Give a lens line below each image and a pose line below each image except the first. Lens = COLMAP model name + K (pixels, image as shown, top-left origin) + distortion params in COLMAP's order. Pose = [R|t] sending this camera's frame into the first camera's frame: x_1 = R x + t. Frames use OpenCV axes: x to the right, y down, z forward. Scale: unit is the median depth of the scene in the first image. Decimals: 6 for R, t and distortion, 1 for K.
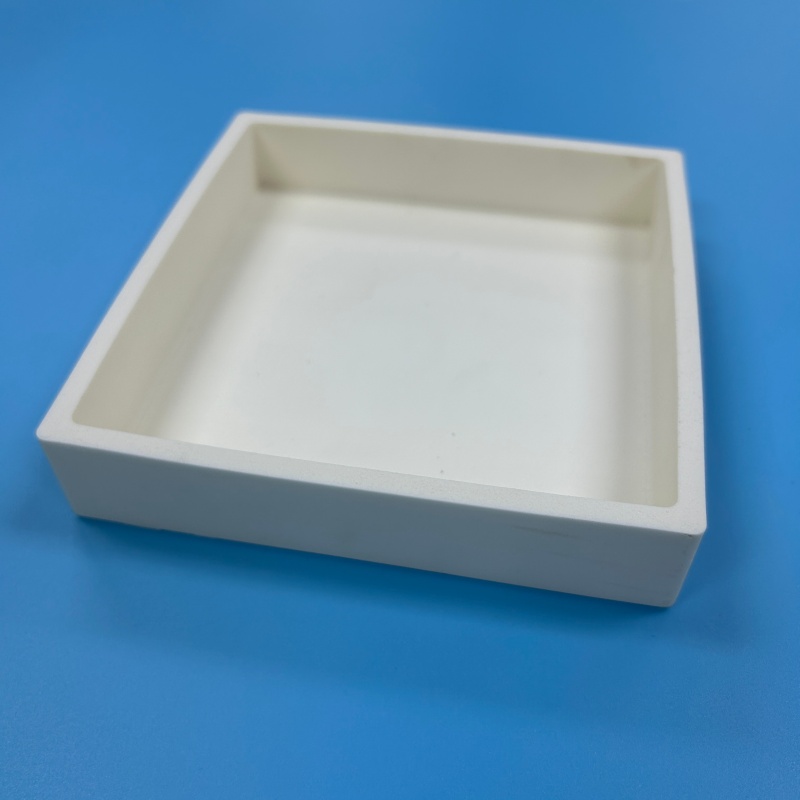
lens RADIAL K [[813.3, 0, 388.4], [0, 813.3, 404.4], [0, 0, 1]] dist [0.012915, -0.351405]
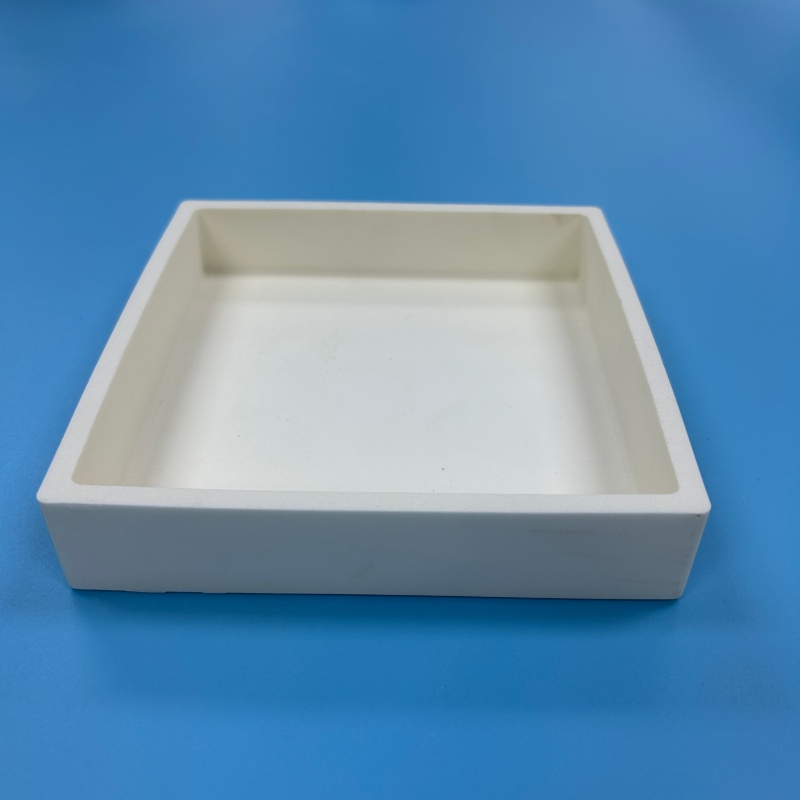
lens RADIAL K [[813.3, 0, 388.4], [0, 813.3, 404.4], [0, 0, 1]] dist [0.012915, -0.351405]
pose [[0.985585, -0.089657, 0.143469, -0.106642], [0.110078, 0.983815, -0.141390, 0.077763], [-0.128471, 0.155145, 0.979503, -0.011570]]
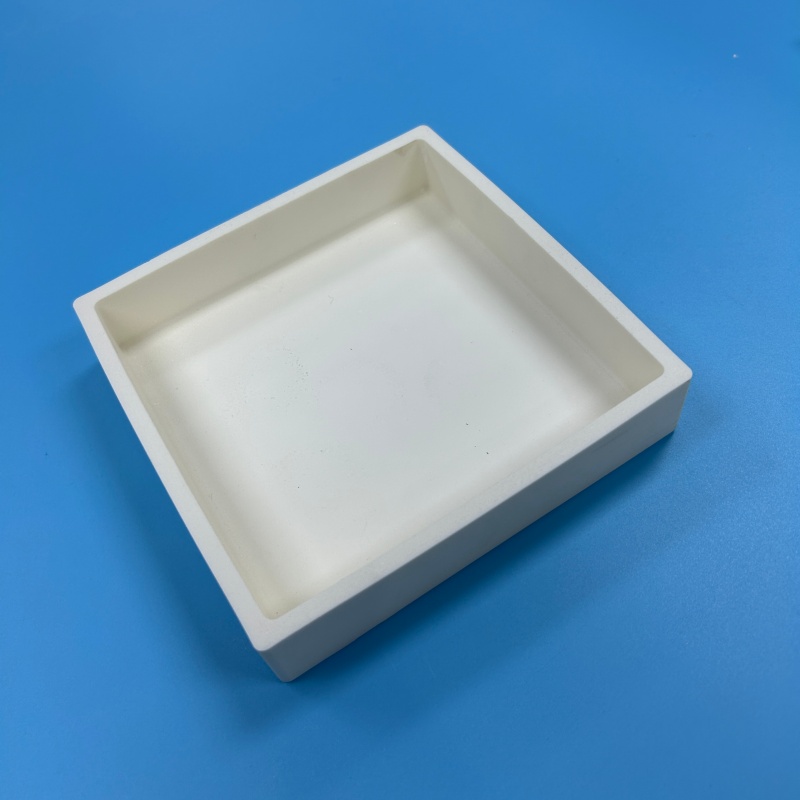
lens RADIAL K [[813.3, 0, 388.4], [0, 813.3, 404.4], [0, 0, 1]] dist [0.012915, -0.351405]
pose [[0.730771, -0.608170, 0.310005, -0.315642], [0.574683, 0.793203, 0.201417, -0.259763], [-0.368392, 0.030965, 0.929155, -0.106725]]
